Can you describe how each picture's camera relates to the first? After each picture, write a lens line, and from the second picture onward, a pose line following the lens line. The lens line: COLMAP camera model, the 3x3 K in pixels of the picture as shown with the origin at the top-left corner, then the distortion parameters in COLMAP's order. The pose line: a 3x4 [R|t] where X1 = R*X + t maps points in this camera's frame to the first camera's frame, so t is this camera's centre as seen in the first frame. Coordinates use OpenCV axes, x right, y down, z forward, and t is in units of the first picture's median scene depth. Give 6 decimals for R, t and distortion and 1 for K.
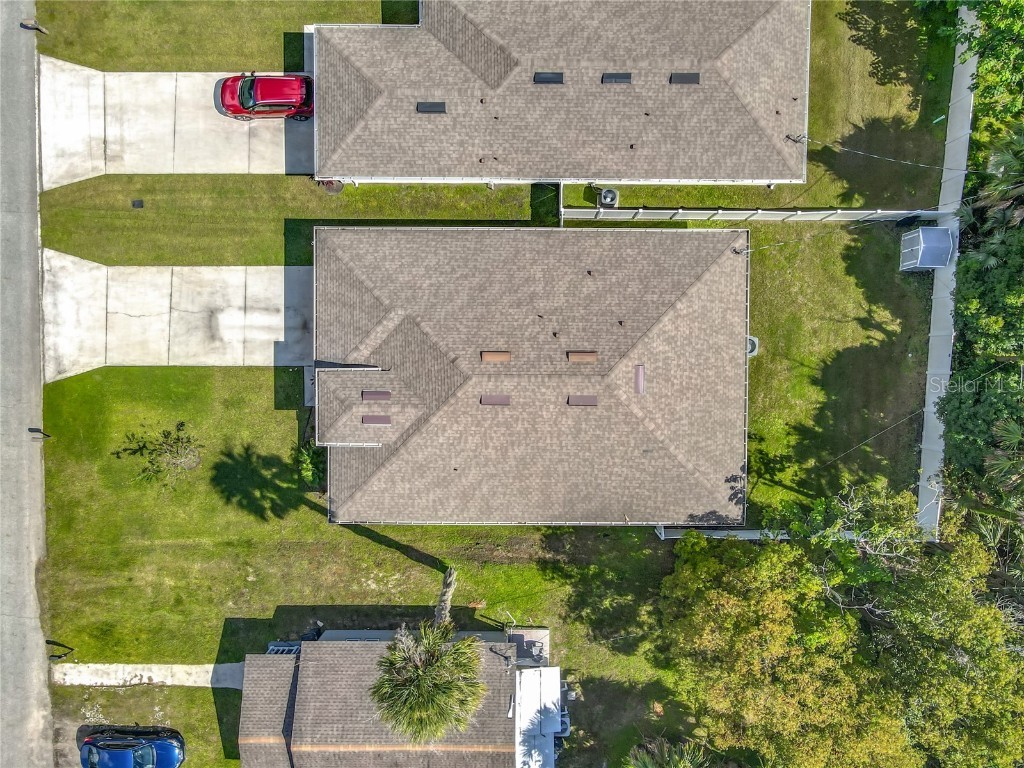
lens RADIAL K [[757.7, 0, 512.2], [0, 757.7, 397.7], [0, 0, 1]] dist [0.020060, 0.008087]
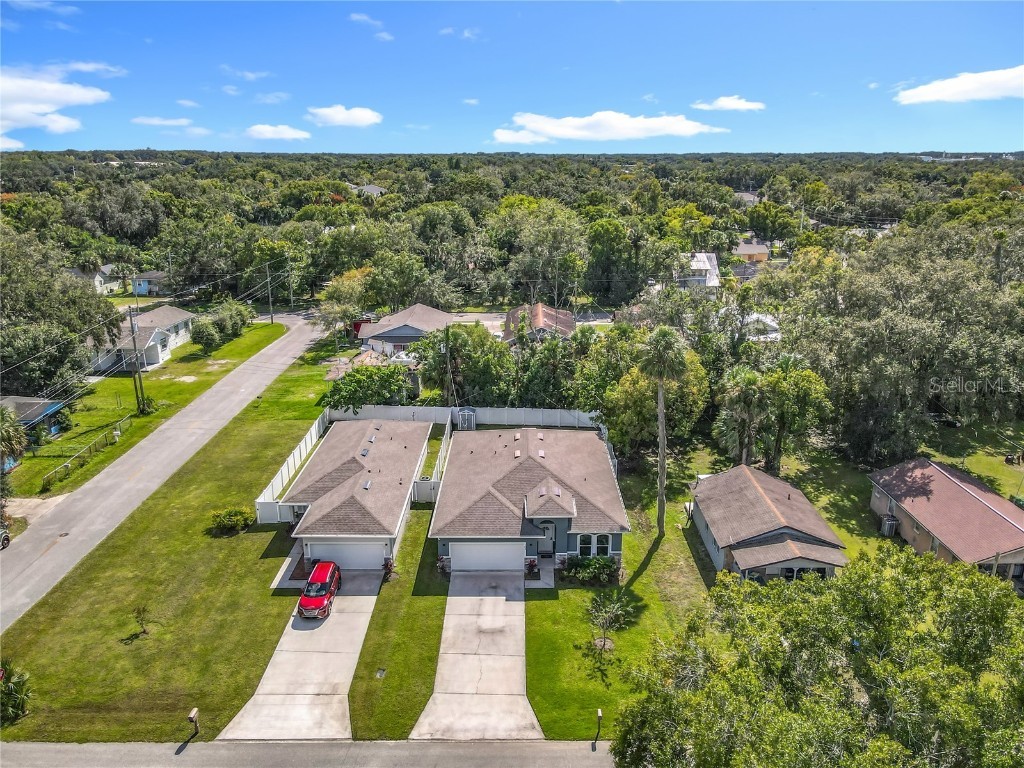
lens RADIAL K [[757.7, 0, 512.2], [0, 757.7, 397.7], [0, 0, 1]] dist [0.020060, 0.008087]
pose [[0.002440, -0.290648, 0.956827, -1.436974], [0.999784, -0.019057, -0.008338, -0.044921], [0.020658, 0.956640, 0.290538, 0.296037]]
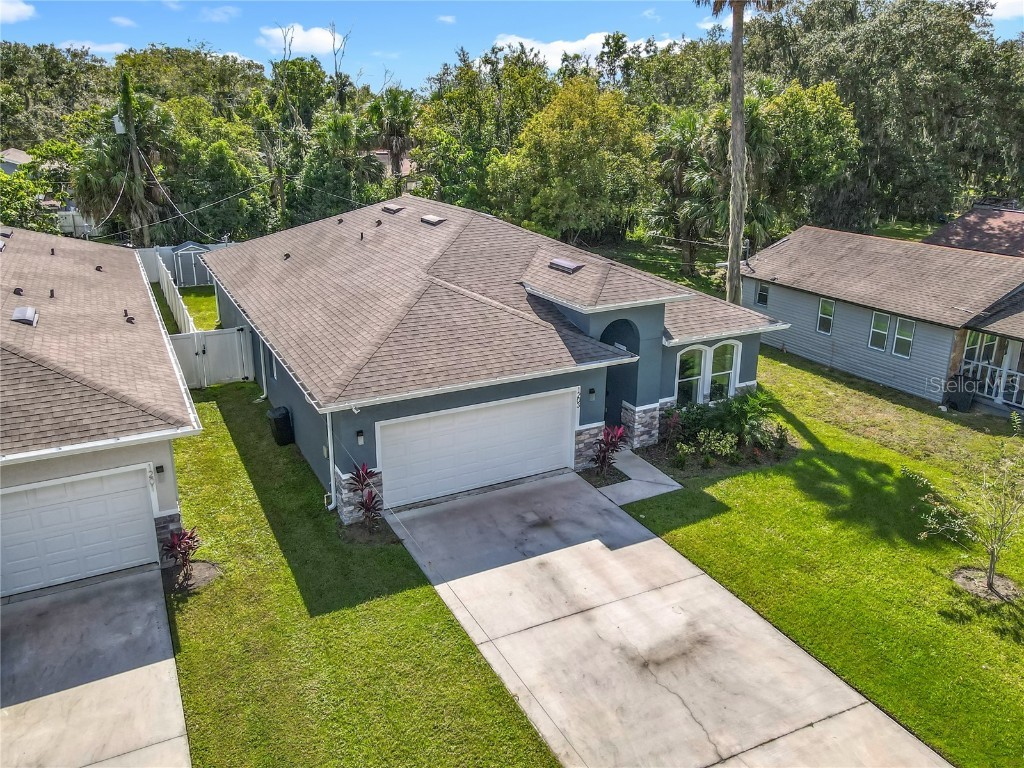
lens RADIAL K [[782.3, 0, 517.3], [0, 782.3, 352.7], [0, 0, 1]] dist [0.004602, 0.037037]
pose [[-0.472423, -0.238095, 0.848603, -0.626329], [0.881186, -0.147373, 0.449214, -0.295559], [0.018106, 0.959996, 0.279429, 0.771017]]
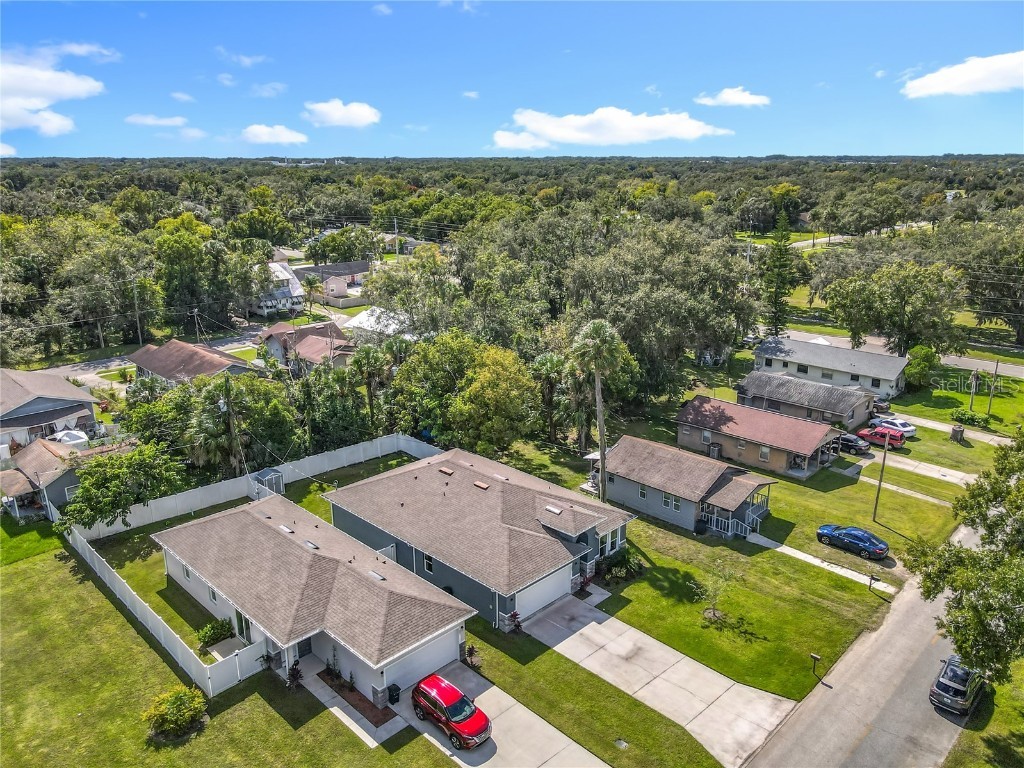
lens RADIAL K [[760.6, 0, 495.2], [0, 760.6, 410.0], [0, 0, 1]] dist [-0.001070, -0.137660]
pose [[-0.693771, -0.200699, 0.691666, -0.973142], [0.718854, -0.251565, 0.648046, -0.903458], [0.043937, 0.946802, 0.318802, 0.268847]]
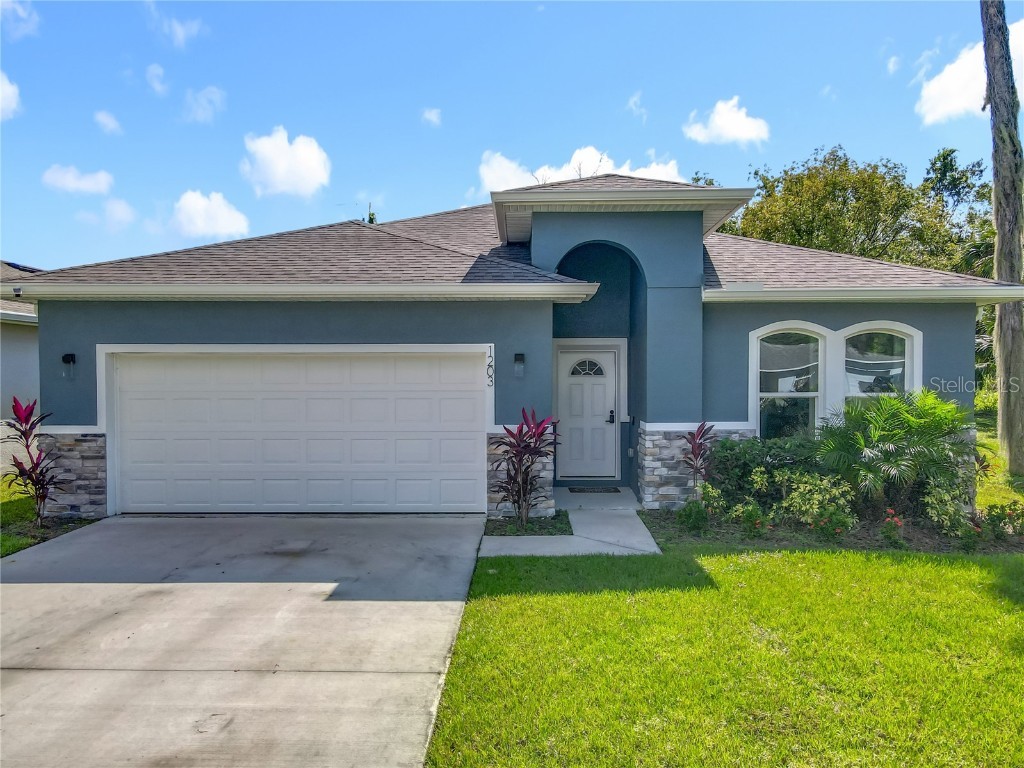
lens RADIAL K [[757.7, 0, 512.2], [0, 757.7, 397.7], [0, 0, 1]] dist [0.020060, 0.008087]
pose [[0.016297, -0.006447, 0.999846, -0.484092], [0.999698, -0.018299, -0.016412, -0.026888], [0.018402, 0.999812, 0.006147, 0.949625]]
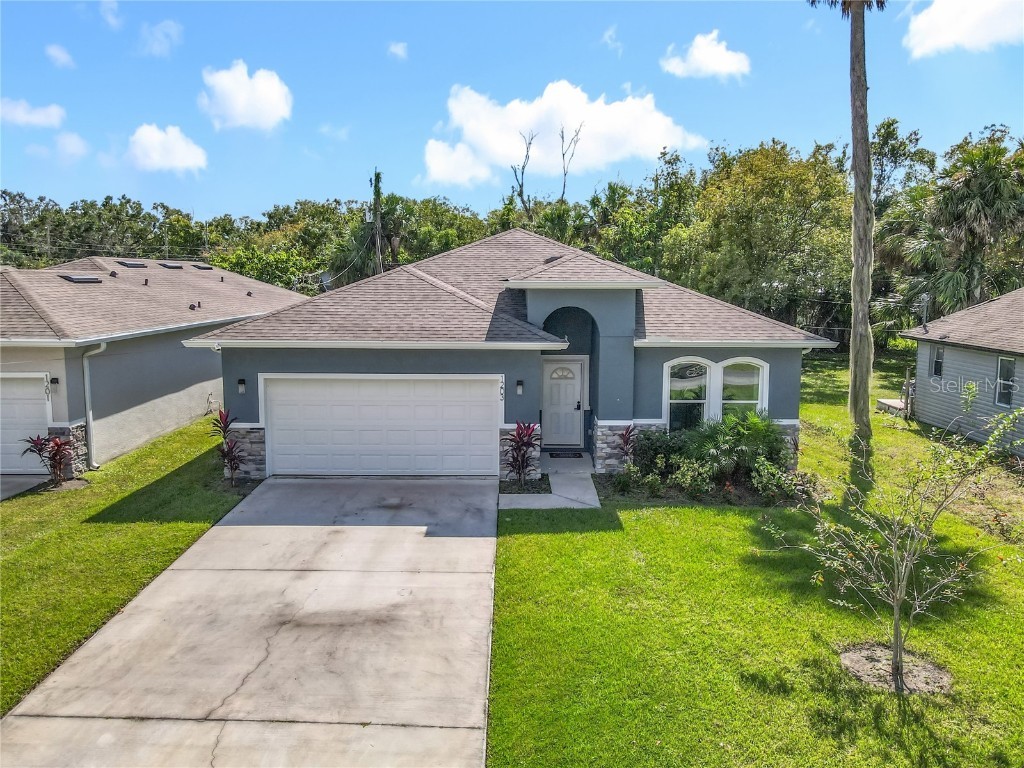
lens RADIAL K [[764.4, 0, 510.5], [0, 764.4, 362.7], [0, 0, 1]] dist [-0.004755, 0.070489]
pose [[-0.005109, -0.089928, 0.995935, -0.646816], [0.999916, -0.012306, 0.004019, -0.035249], [0.011894, 0.995872, 0.089983, 0.887975]]
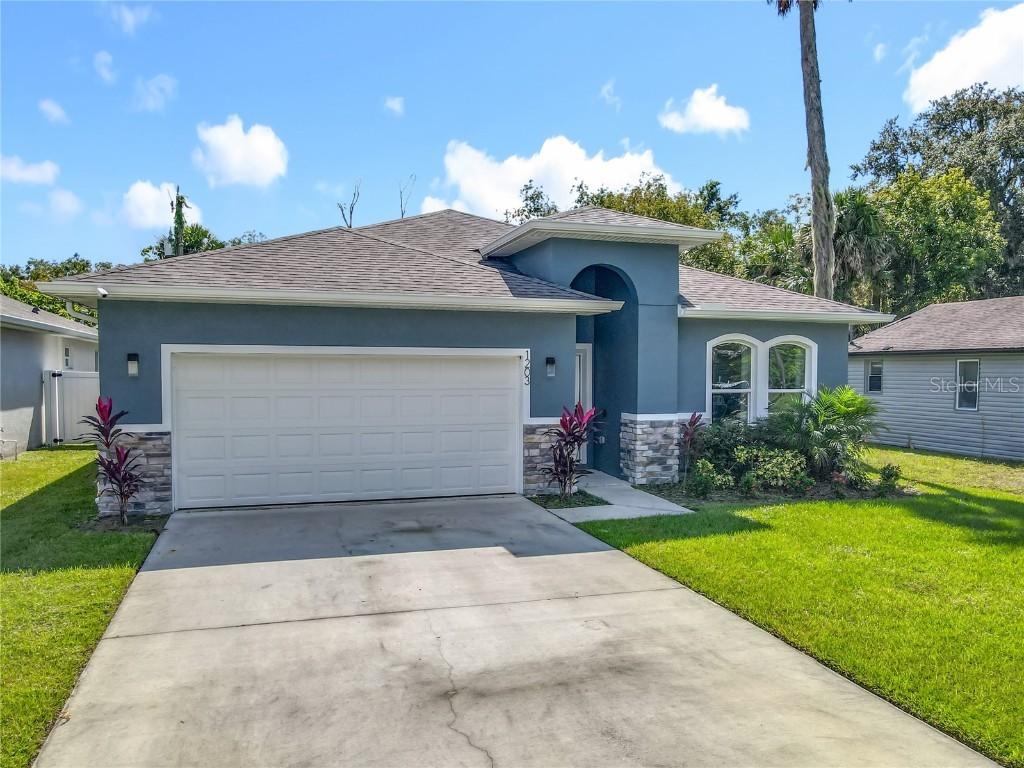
lens RADIAL K [[778.4, 0, 515.9], [0, 778.4, 405.1], [0, 0, 1]] dist [0.004928, 0.002665]
pose [[-0.310773, -0.018800, 0.950298, -0.521843], [0.950267, -0.027532, 0.310218, -0.140795], [0.020331, 0.999444, 0.026421, 0.946921]]
